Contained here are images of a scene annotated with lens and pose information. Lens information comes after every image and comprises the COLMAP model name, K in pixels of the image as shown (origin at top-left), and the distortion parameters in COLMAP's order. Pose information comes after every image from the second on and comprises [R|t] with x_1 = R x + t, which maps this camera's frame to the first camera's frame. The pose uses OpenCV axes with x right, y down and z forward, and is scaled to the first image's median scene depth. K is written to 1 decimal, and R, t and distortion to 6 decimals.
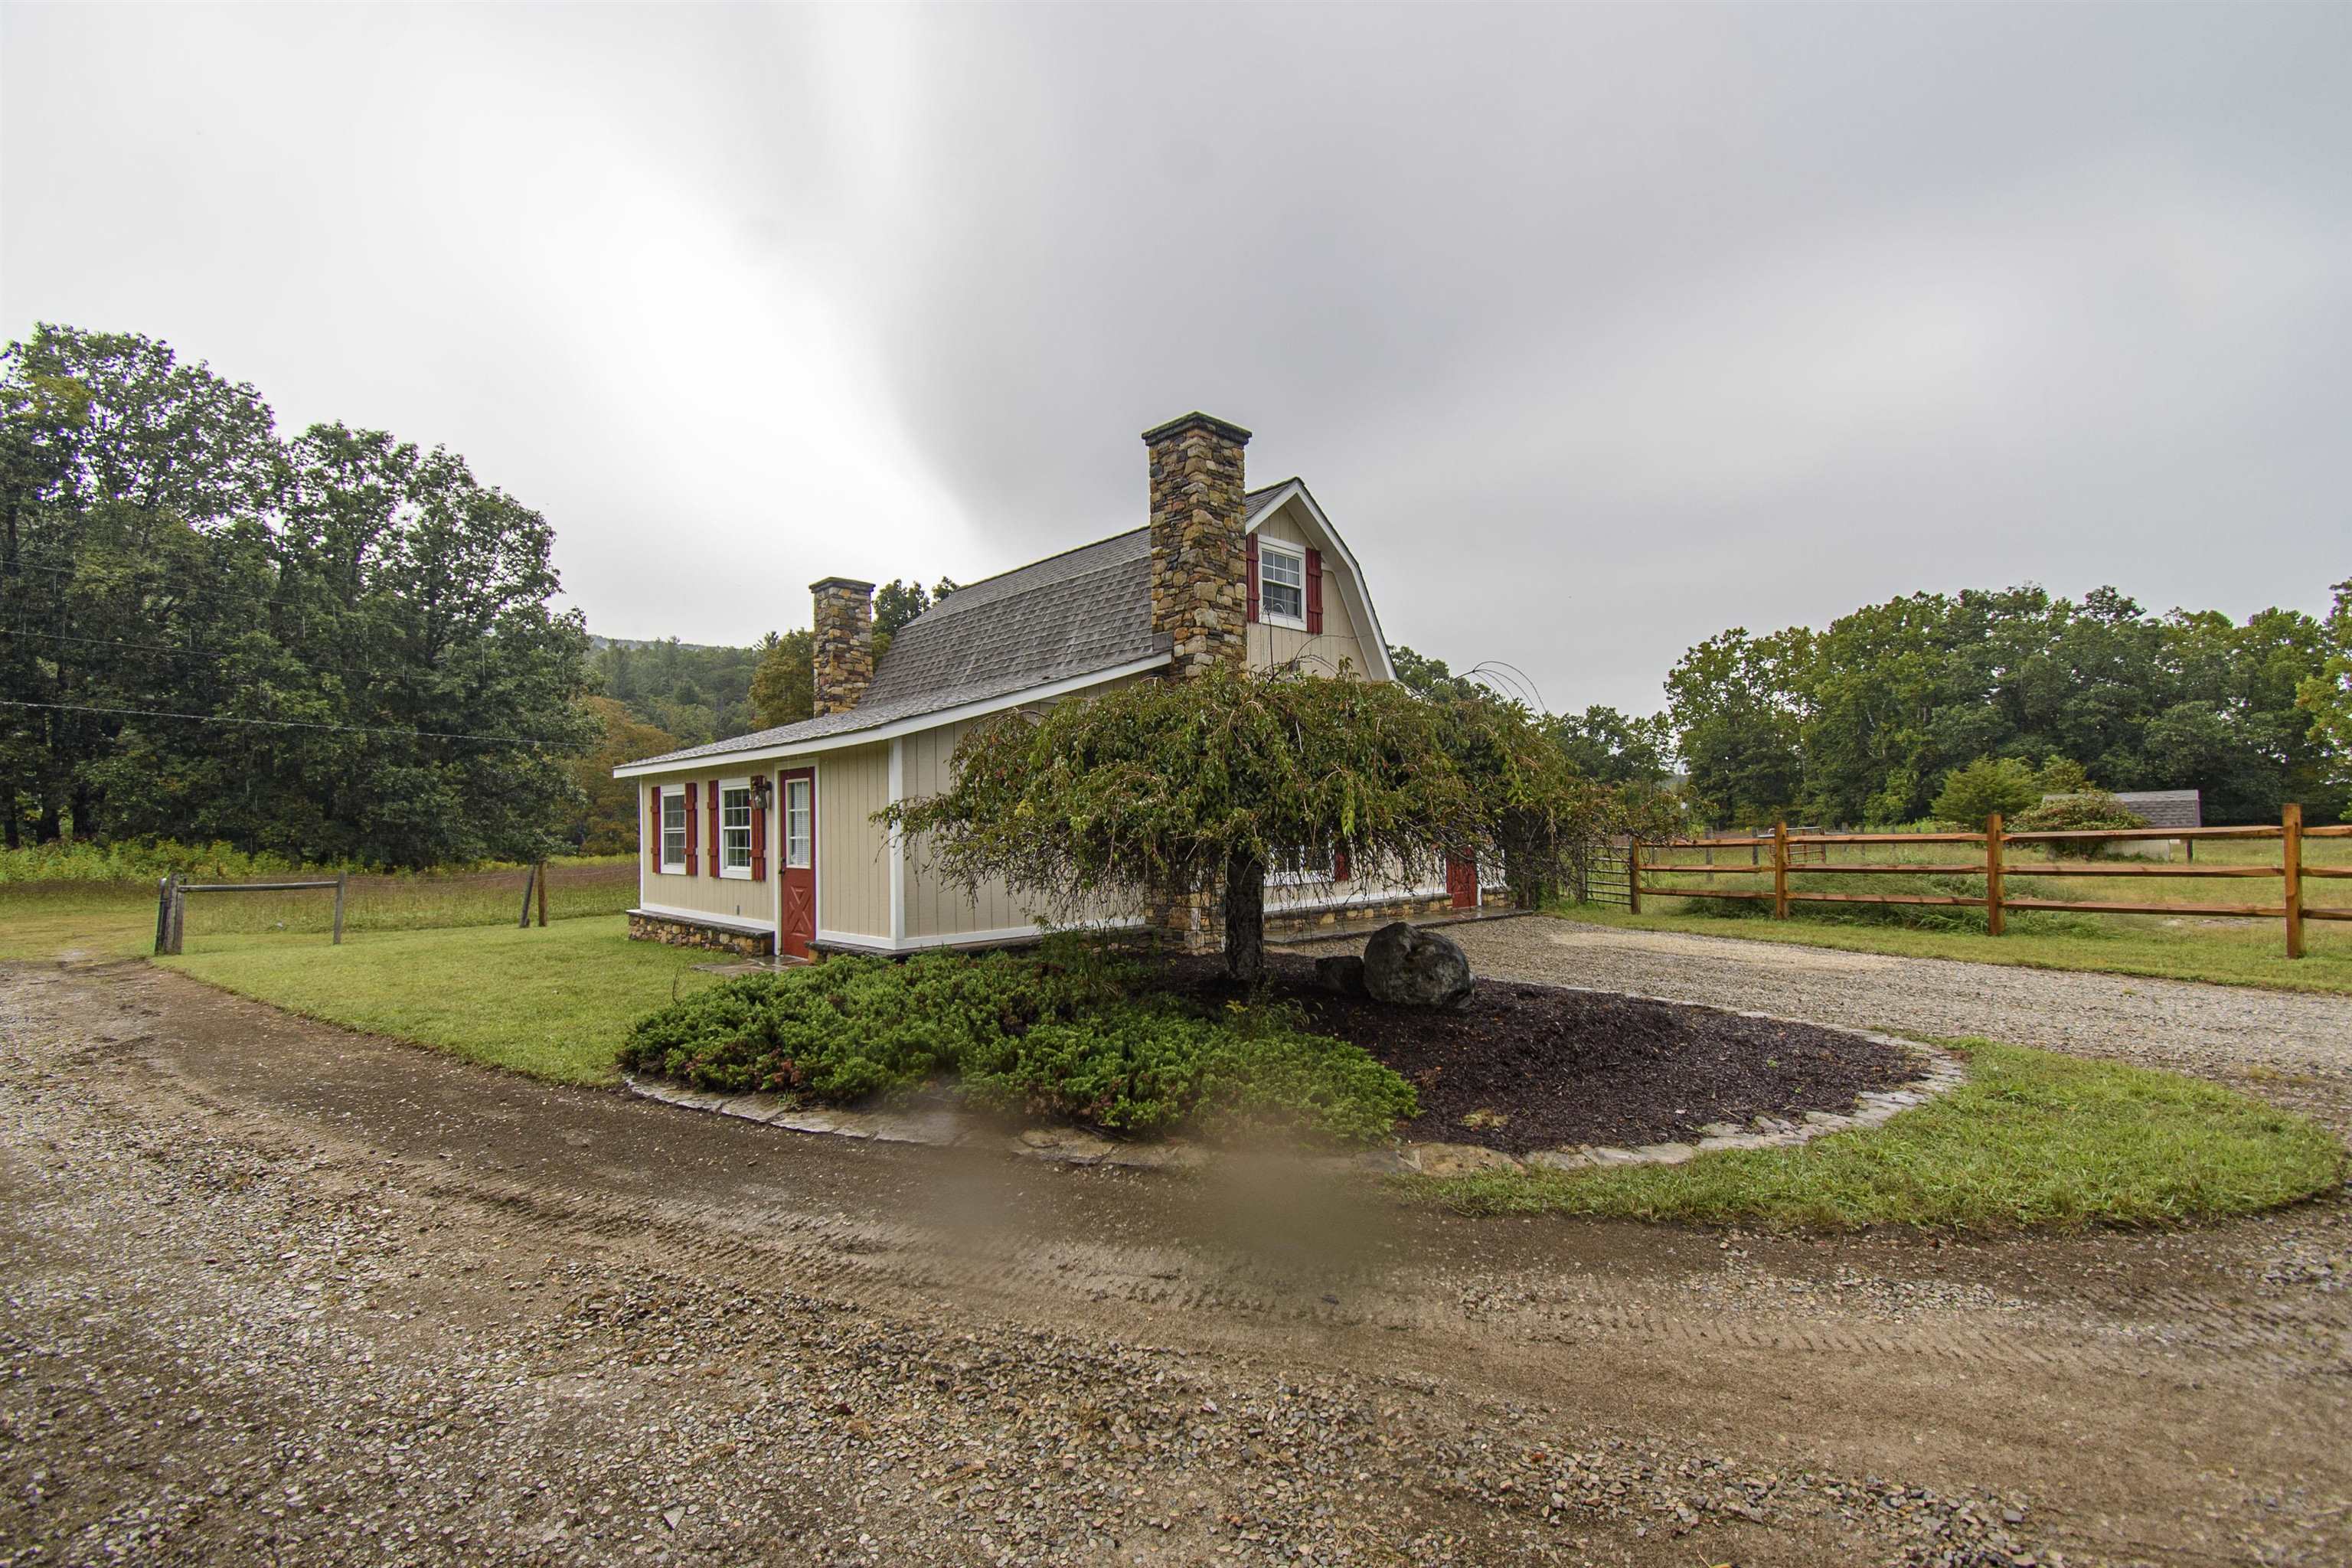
lens RADIAL K [[1038.7, 0, 1170.4], [0, 1038.7, 802.1], [0, 0, 1]] dist [0.003458, -0.001788]
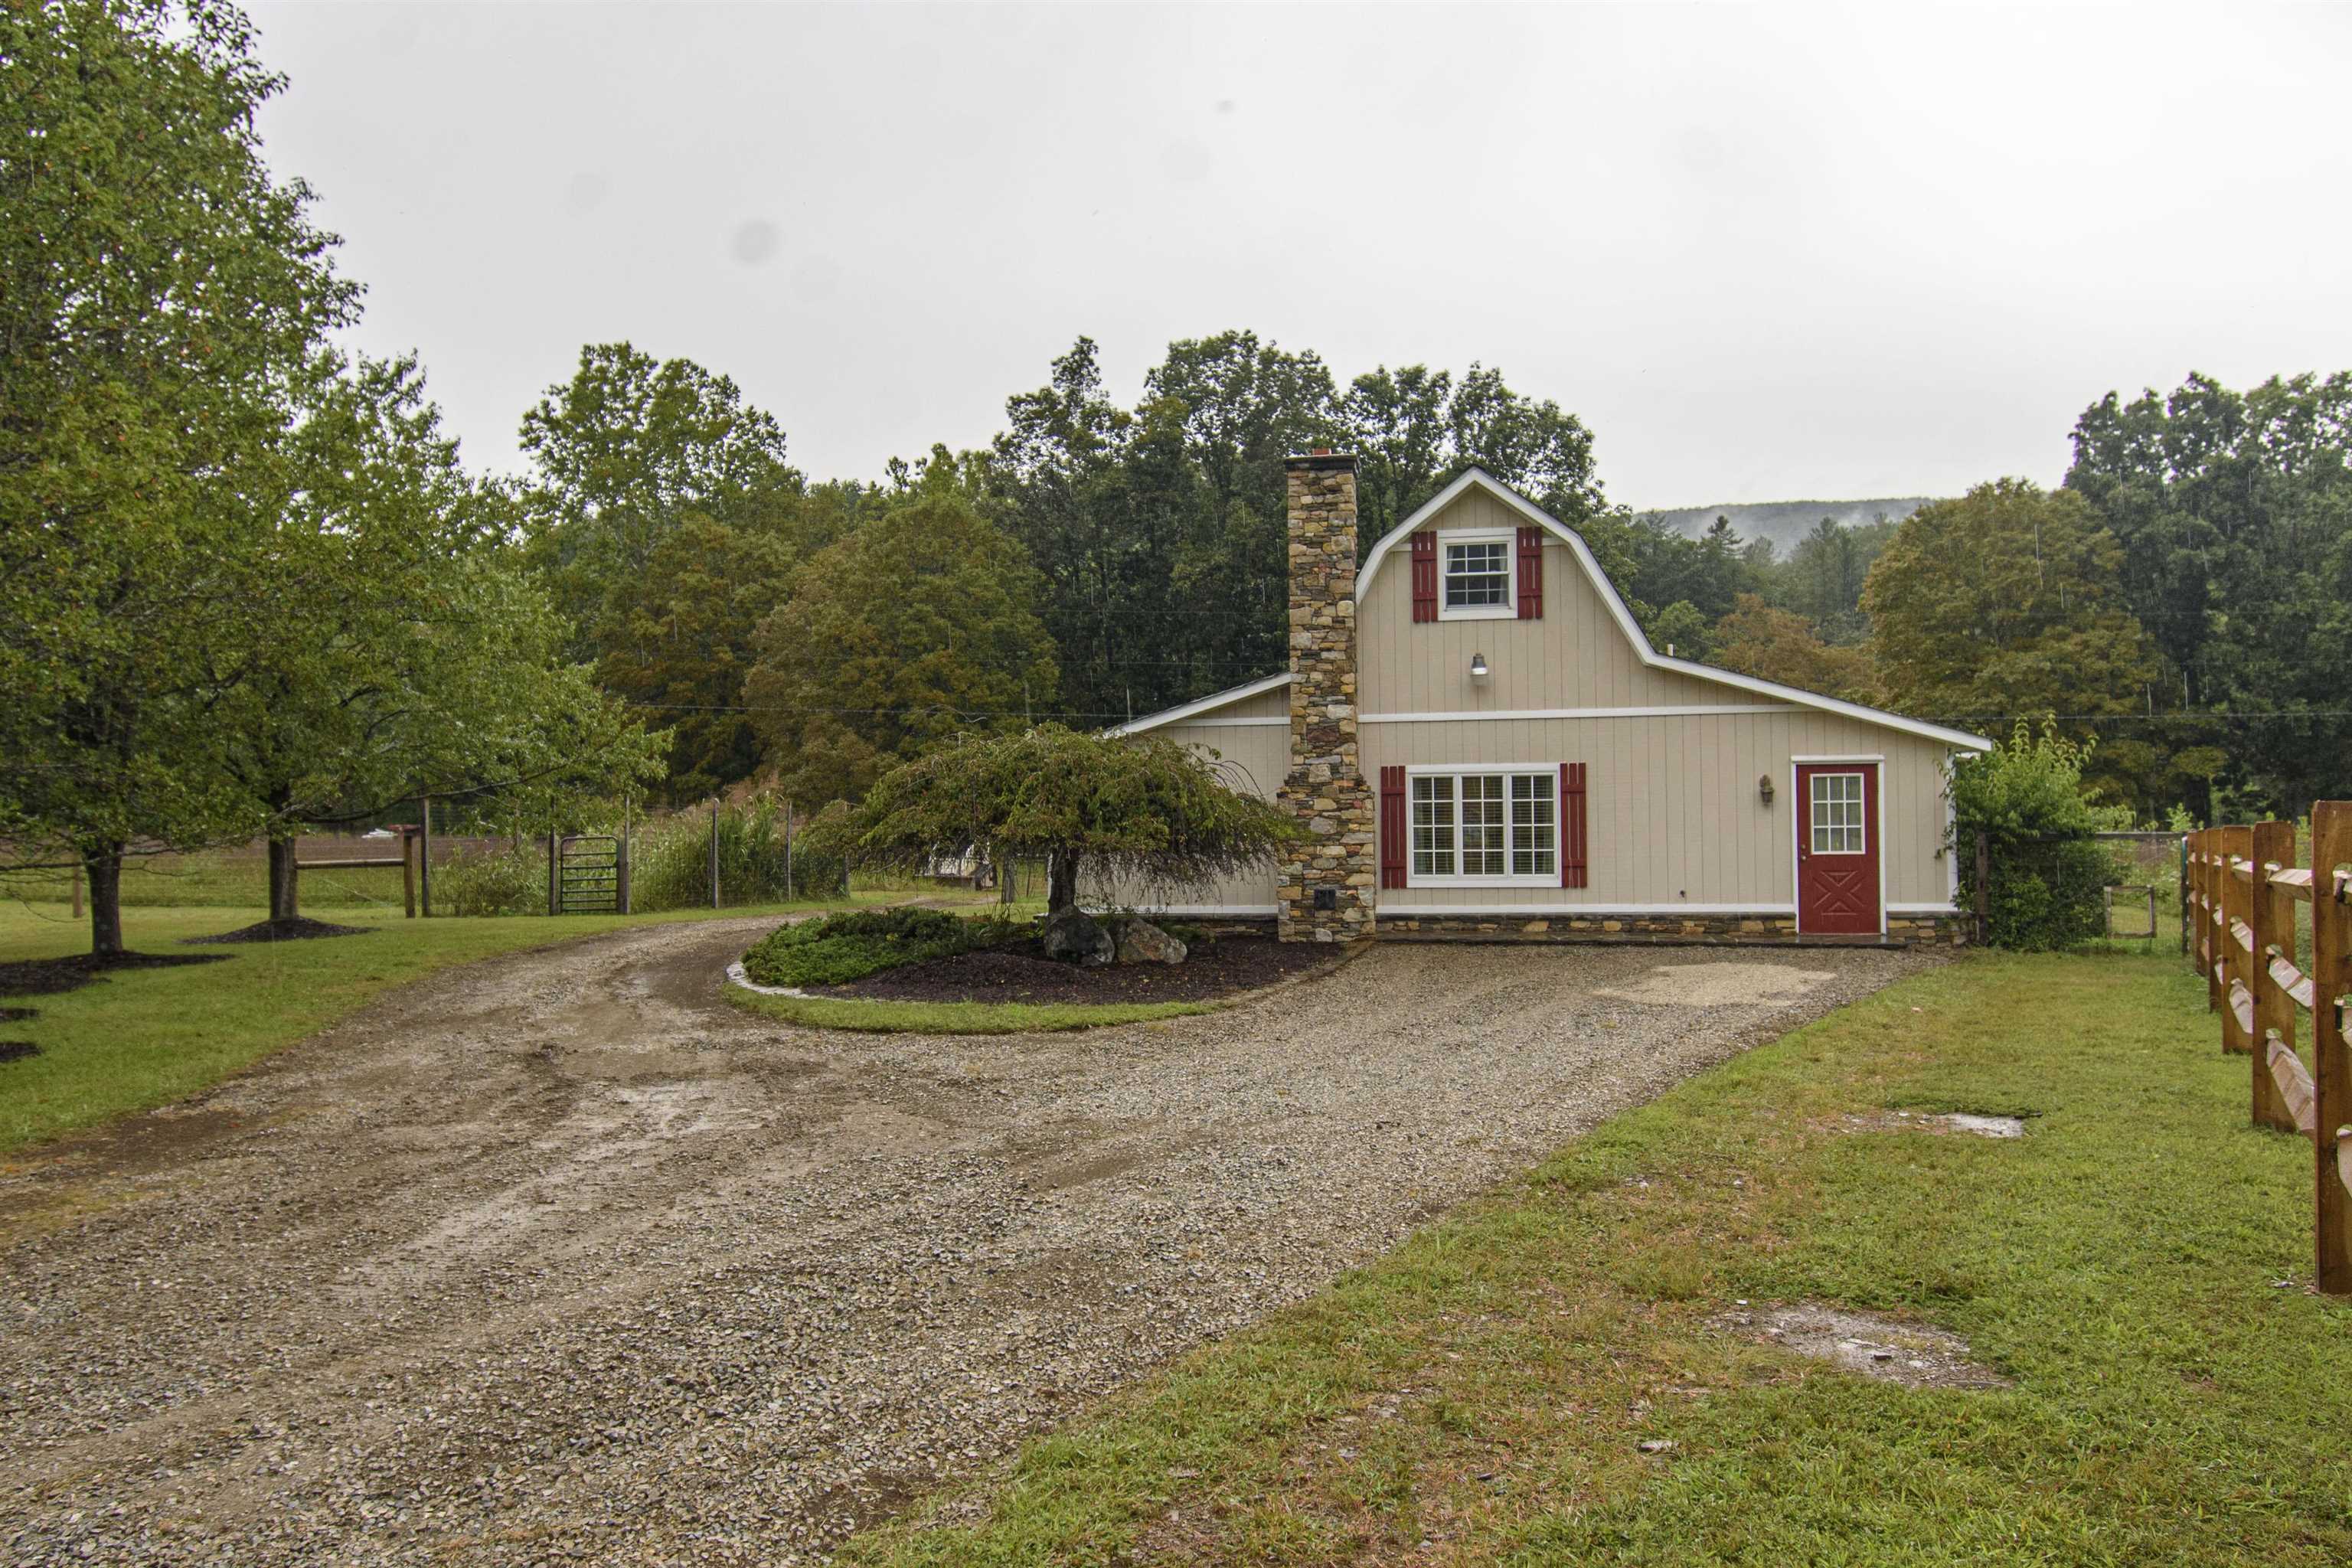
lens RADIAL K [[1617.6, 0, 1178.1], [0, 1617.6, 822.6], [0, 0, 1]] dist [0.000560, -0.000729]
pose [[0.590353, 0.015725, -0.806992, 0.275776], [0.022188, 0.999116, 0.035700, -0.009704], [0.806840, -0.038982, 0.589483, -0.026868]]
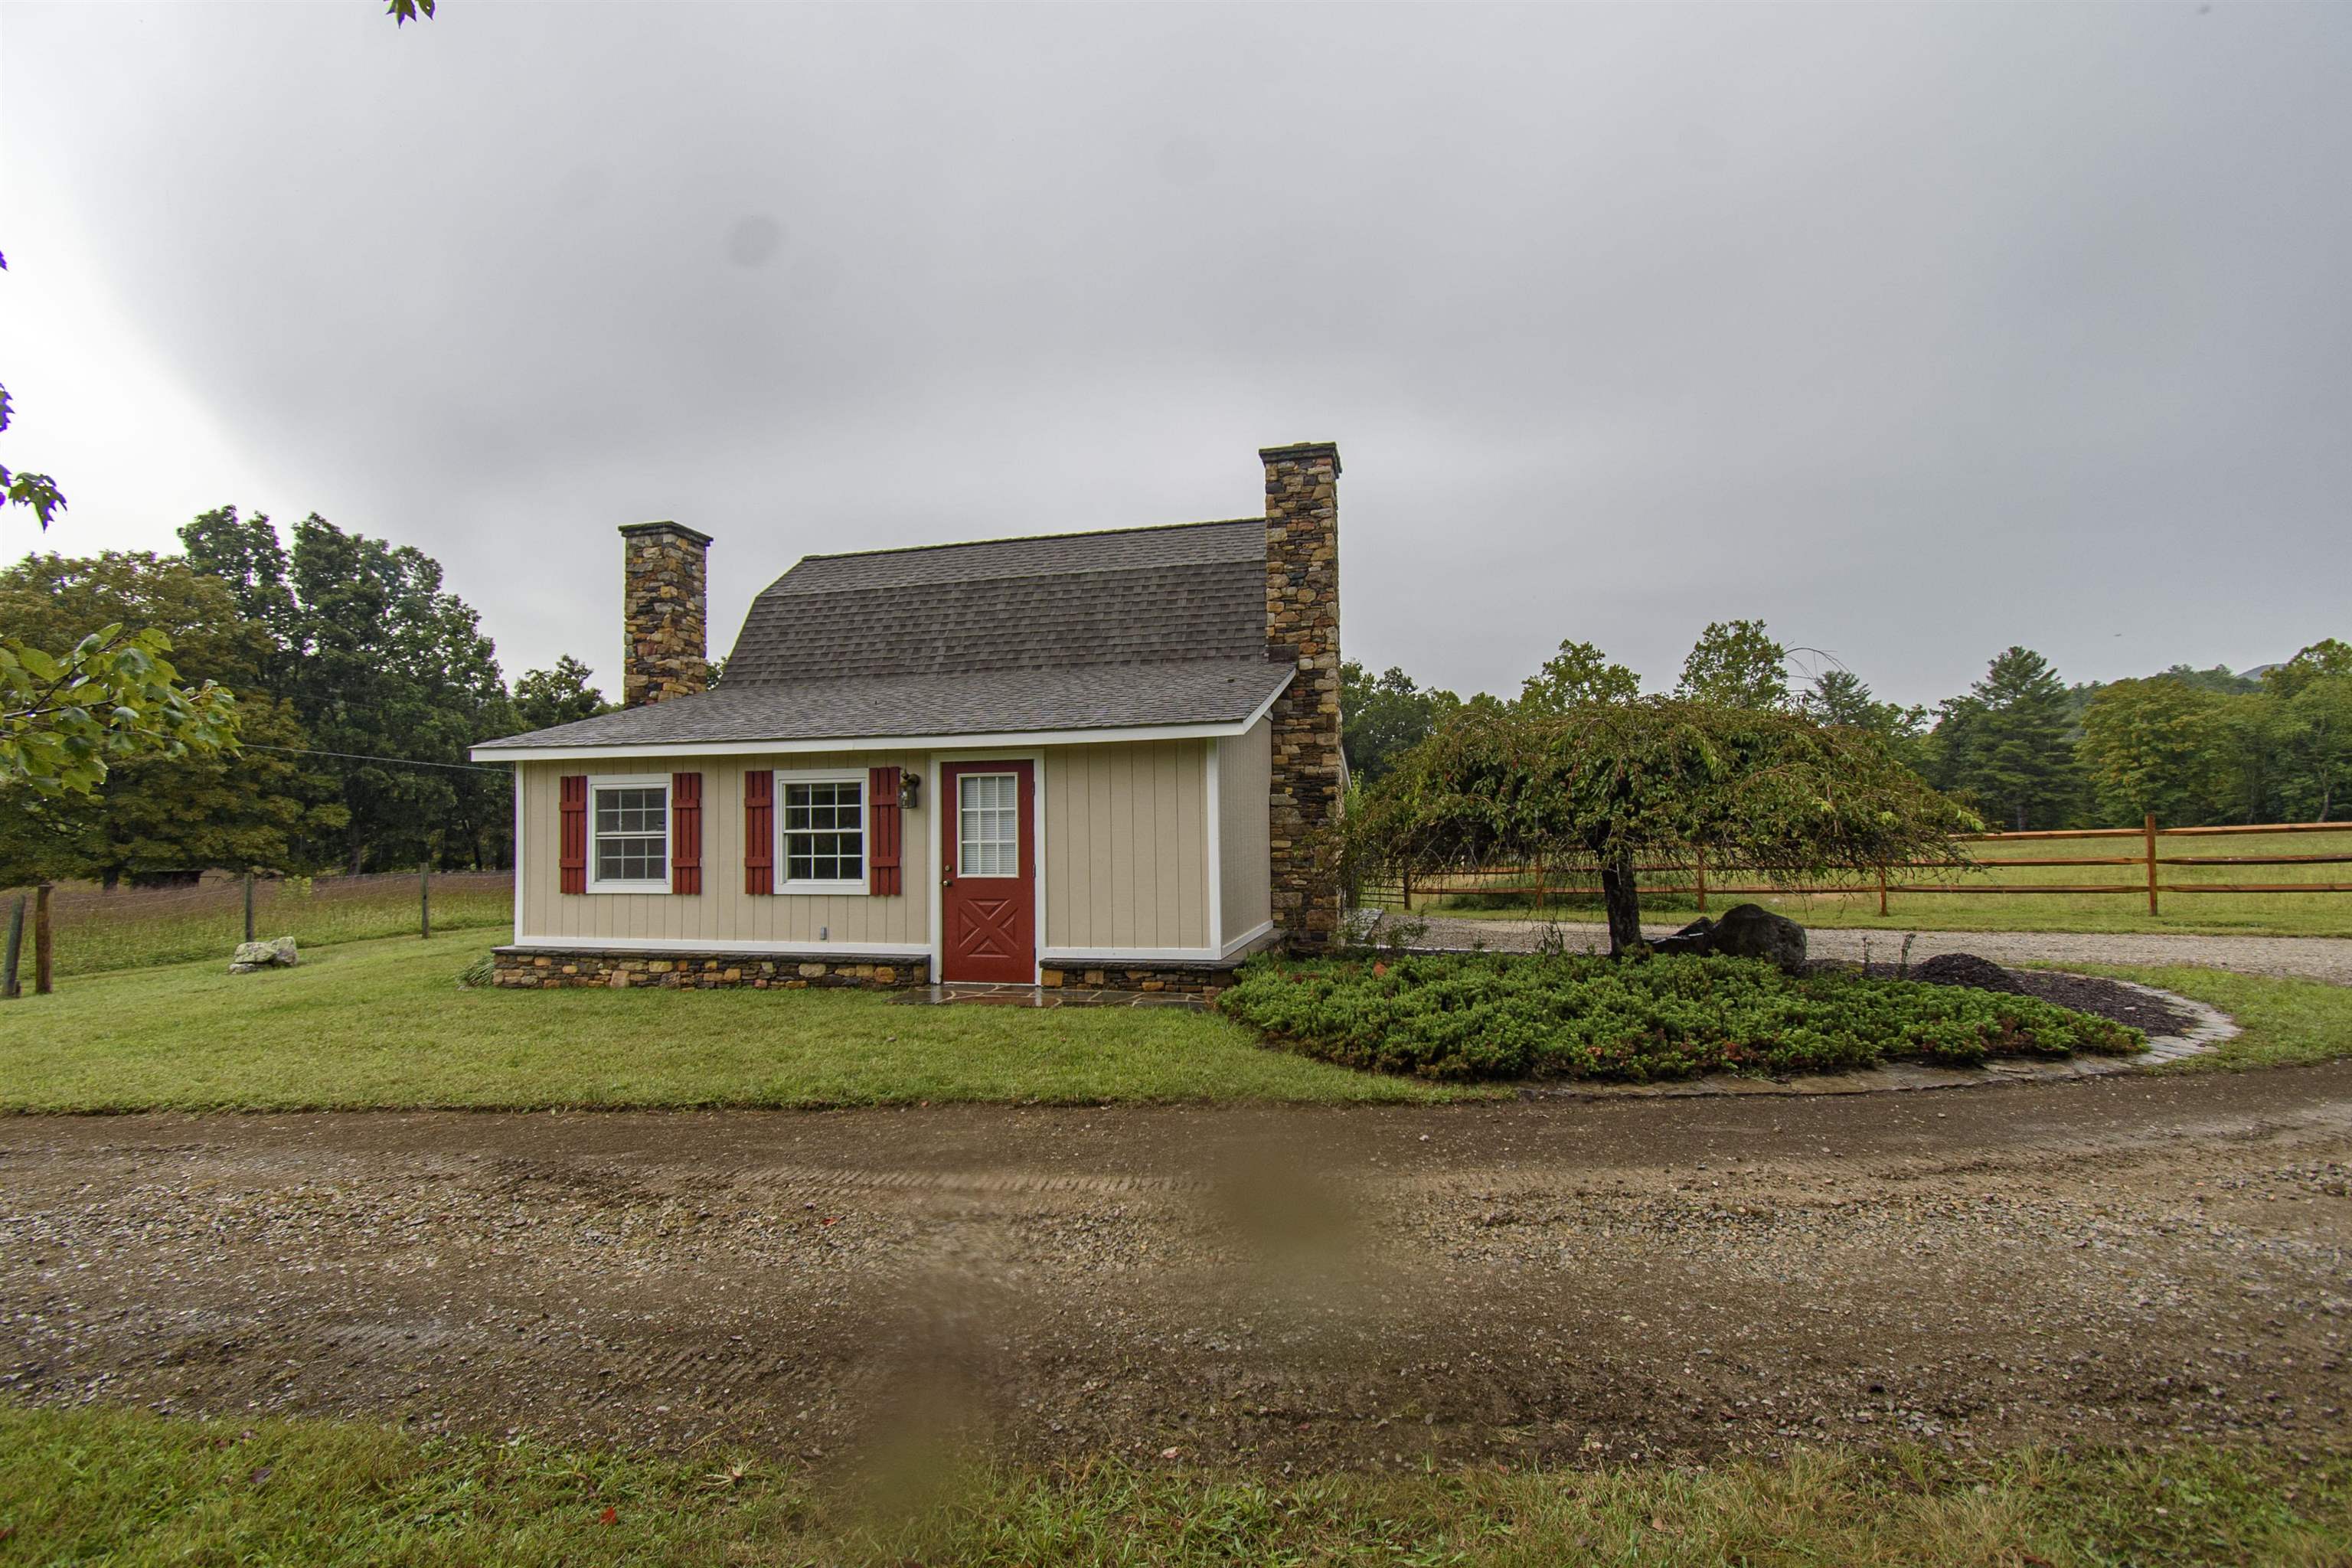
lens RADIAL K [[1038.7, 0, 1168.7], [0, 1038.7, 800.8], [0, 0, 1]] dist [0.003458, -0.001788]
pose [[0.843990, 0.023679, 0.535836, -0.134143], [-0.013339, 0.999643, -0.023165, 0.003566], [-0.536193, 0.012403, 0.844005, 0.038912]]
